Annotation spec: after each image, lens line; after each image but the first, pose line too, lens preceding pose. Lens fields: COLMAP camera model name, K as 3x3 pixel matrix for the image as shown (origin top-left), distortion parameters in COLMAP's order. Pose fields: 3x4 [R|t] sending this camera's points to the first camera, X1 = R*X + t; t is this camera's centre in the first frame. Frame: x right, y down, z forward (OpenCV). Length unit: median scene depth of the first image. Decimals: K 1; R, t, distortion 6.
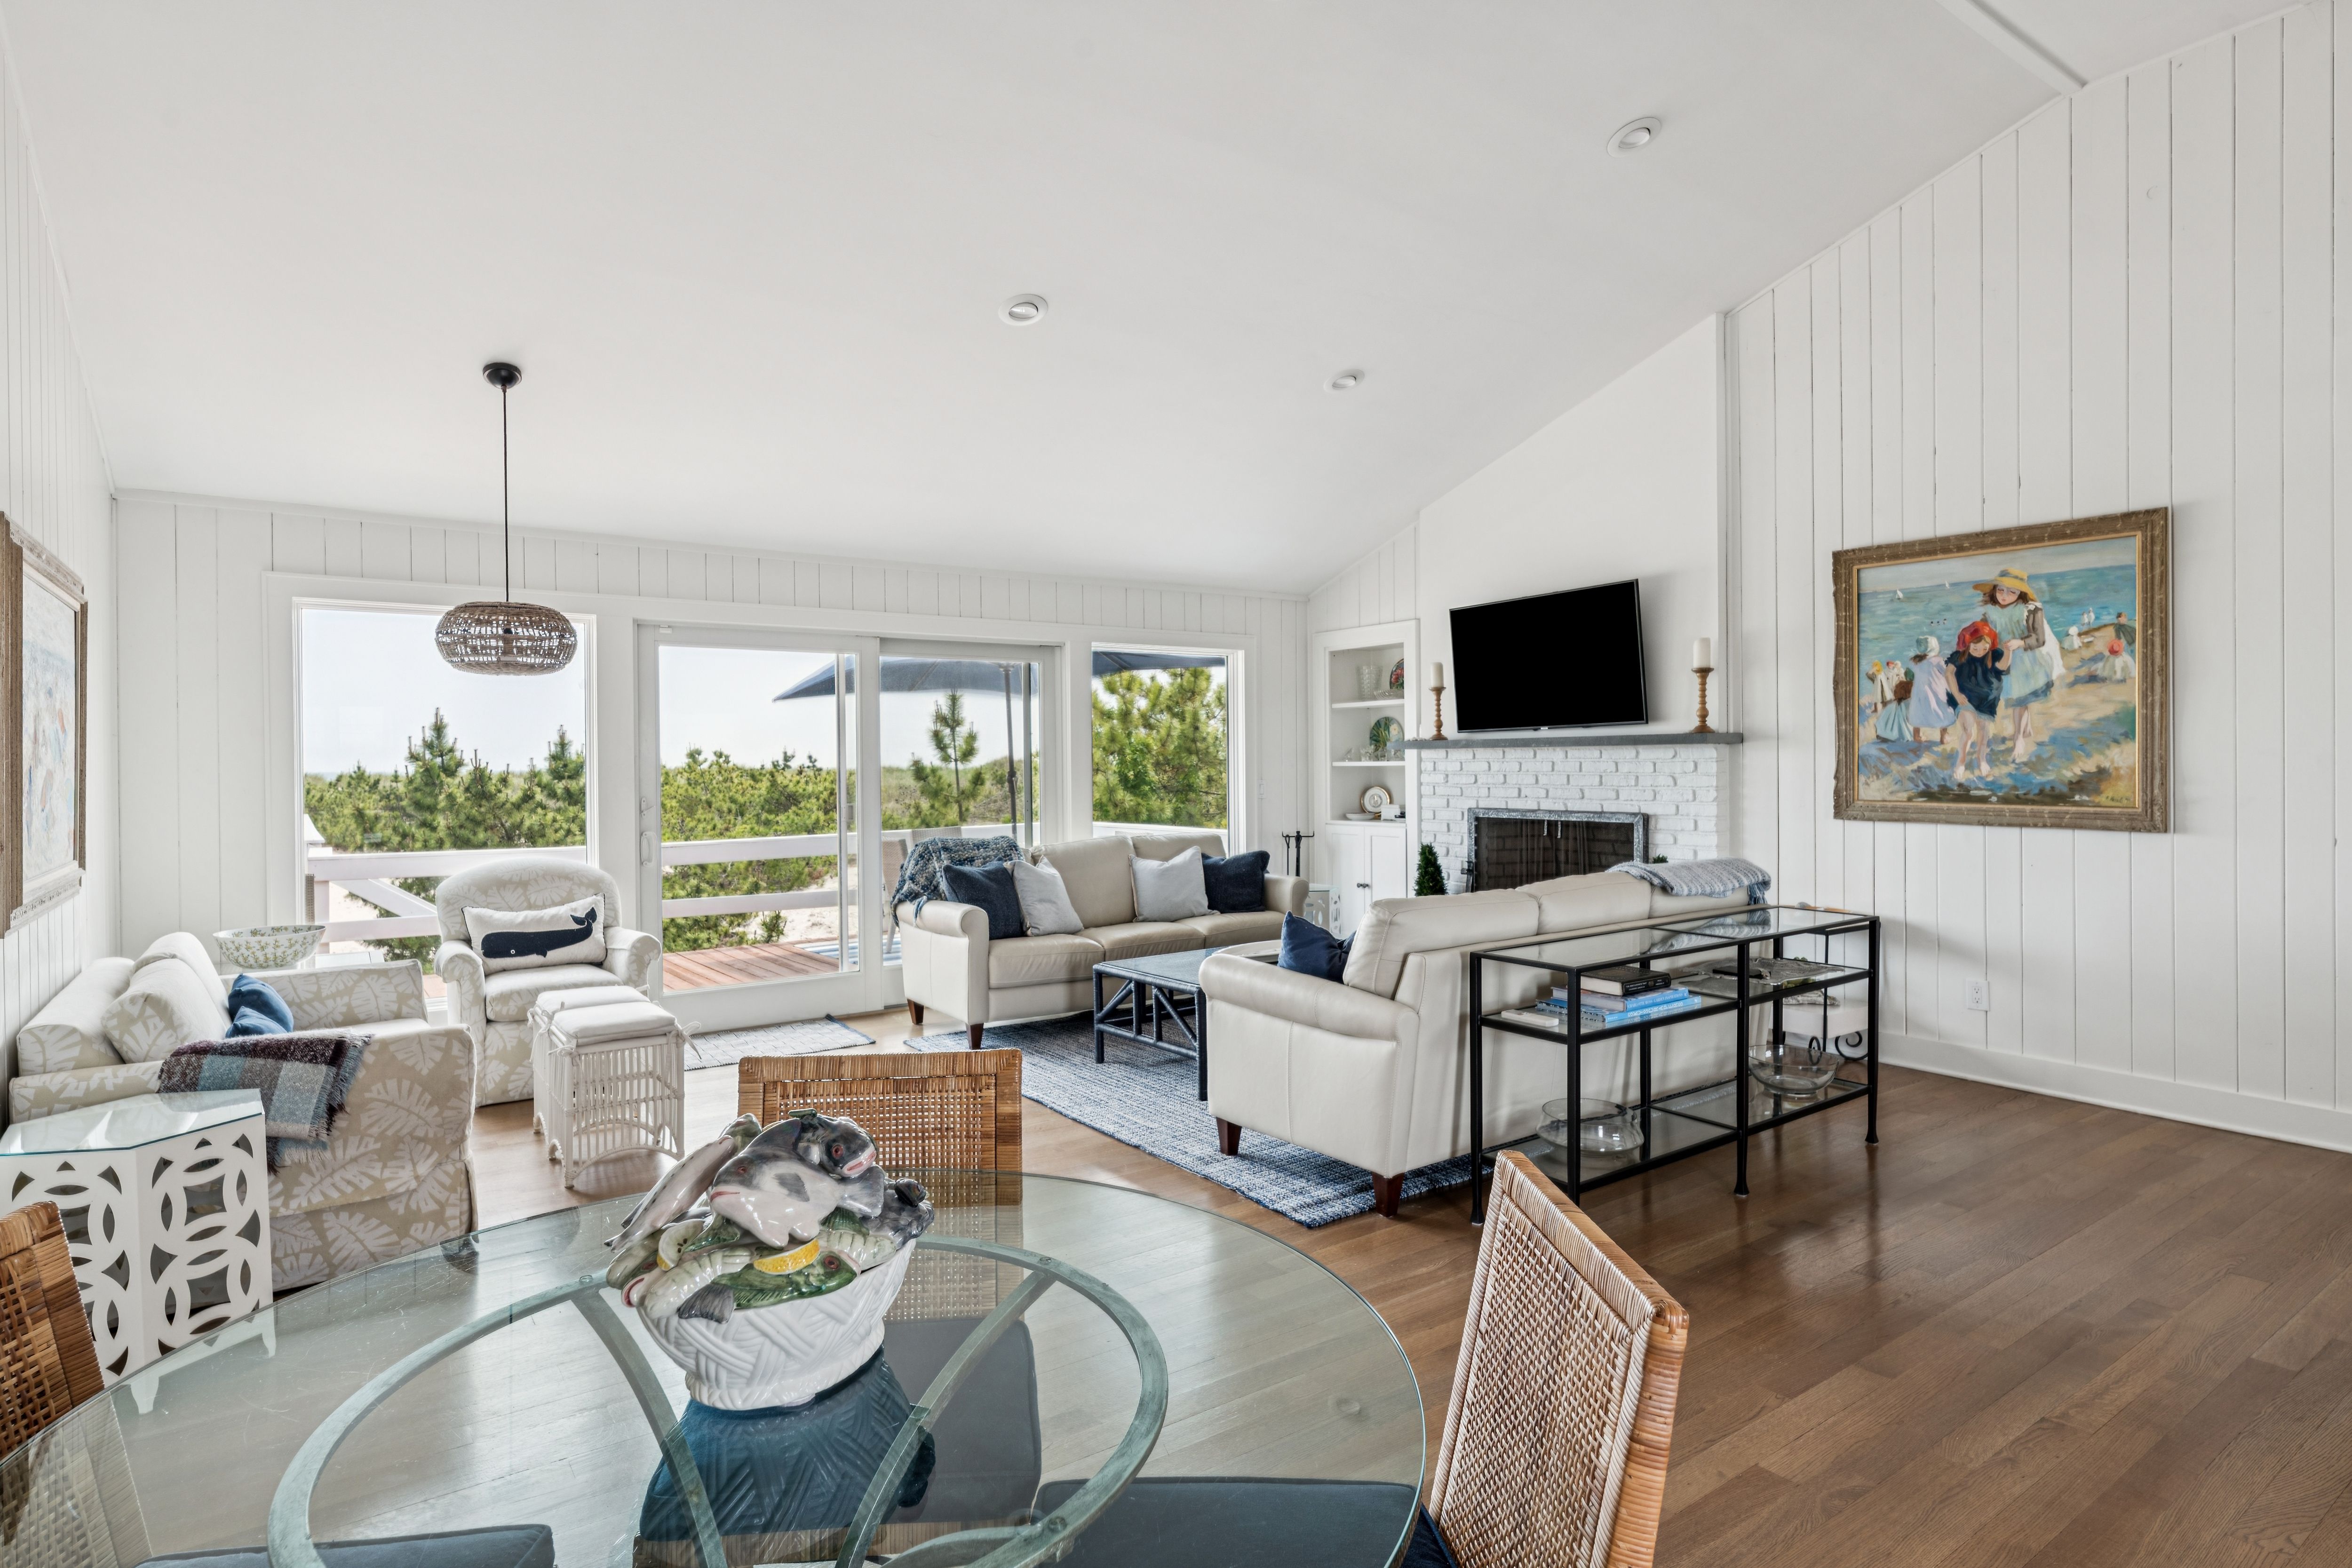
lens RADIAL K [[1237.0, 0, 1181.3], [0, 1237.0, 780.6], [0, 0, 1]] dist [-0.003978, 0.000016]
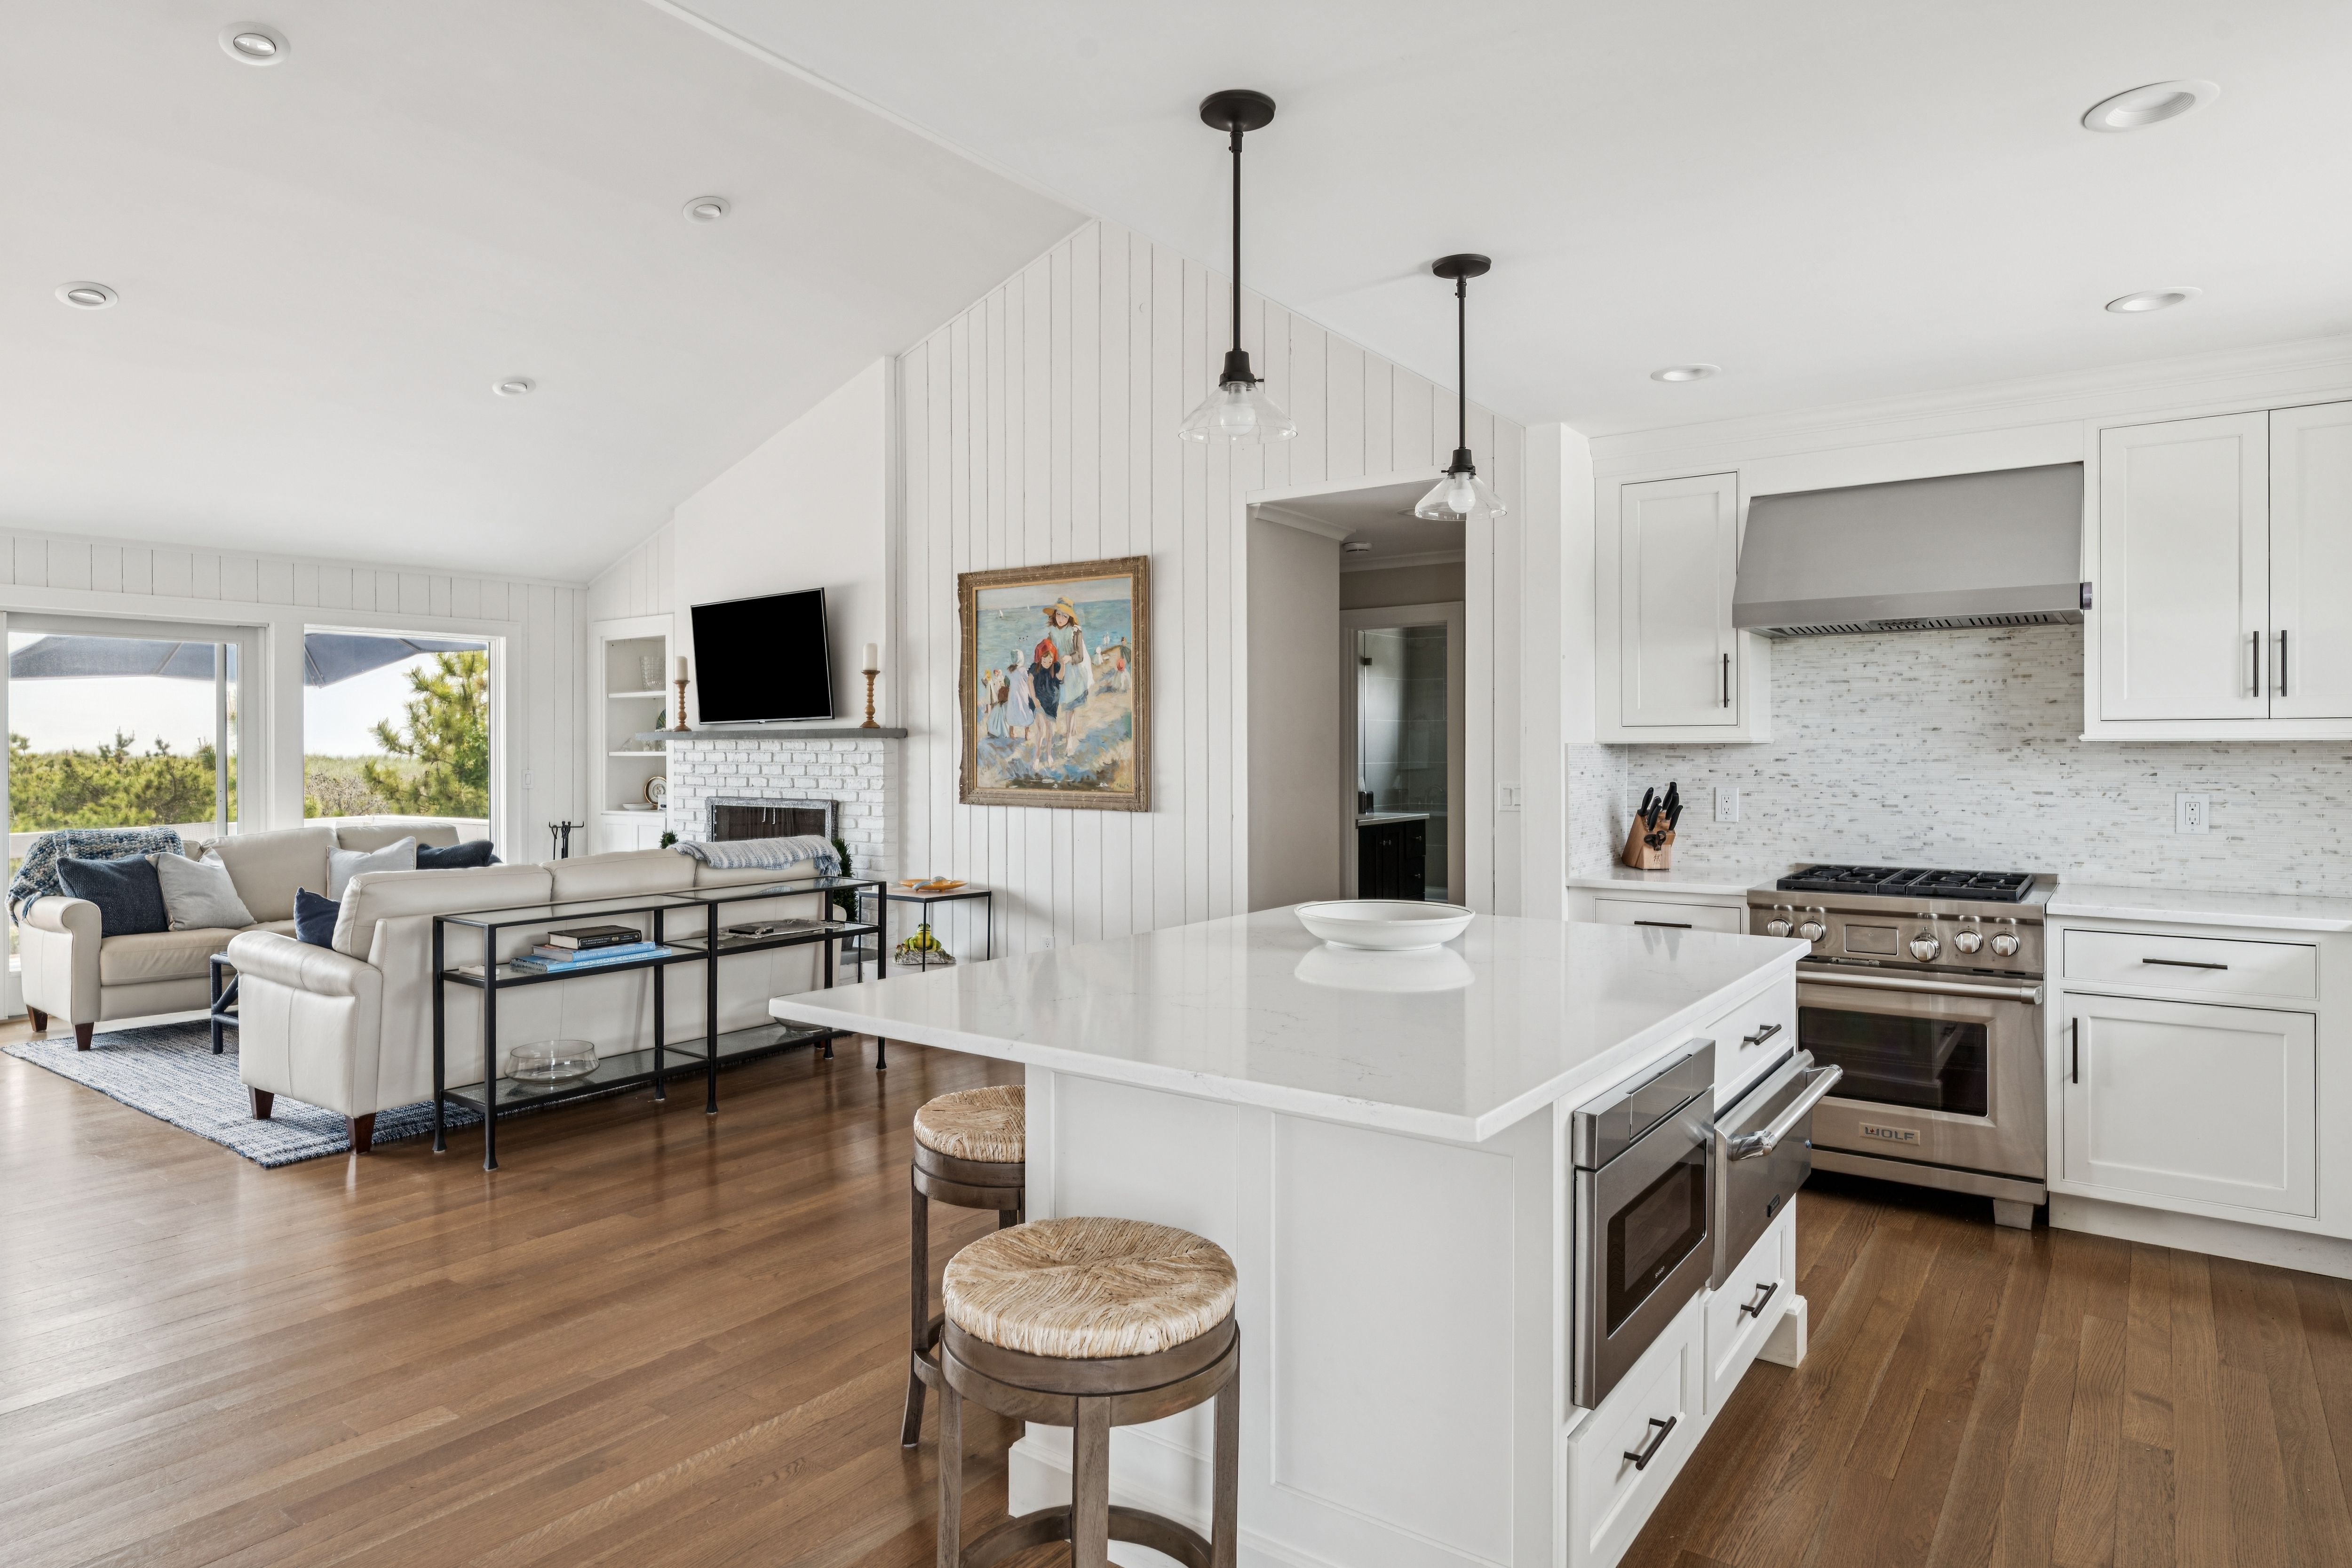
lens RADIAL K [[1359.4, 0, 1170.4], [0, 1359.4, 758.9], [0, 0, 1]] dist [0.003297, 0.001639]
pose [[0.949893, 0.005437, 0.312529, 0.301033], [-0.002128, 0.999938, -0.010930, 0.002332], [-0.312569, 0.009717, 0.949845, -0.262353]]
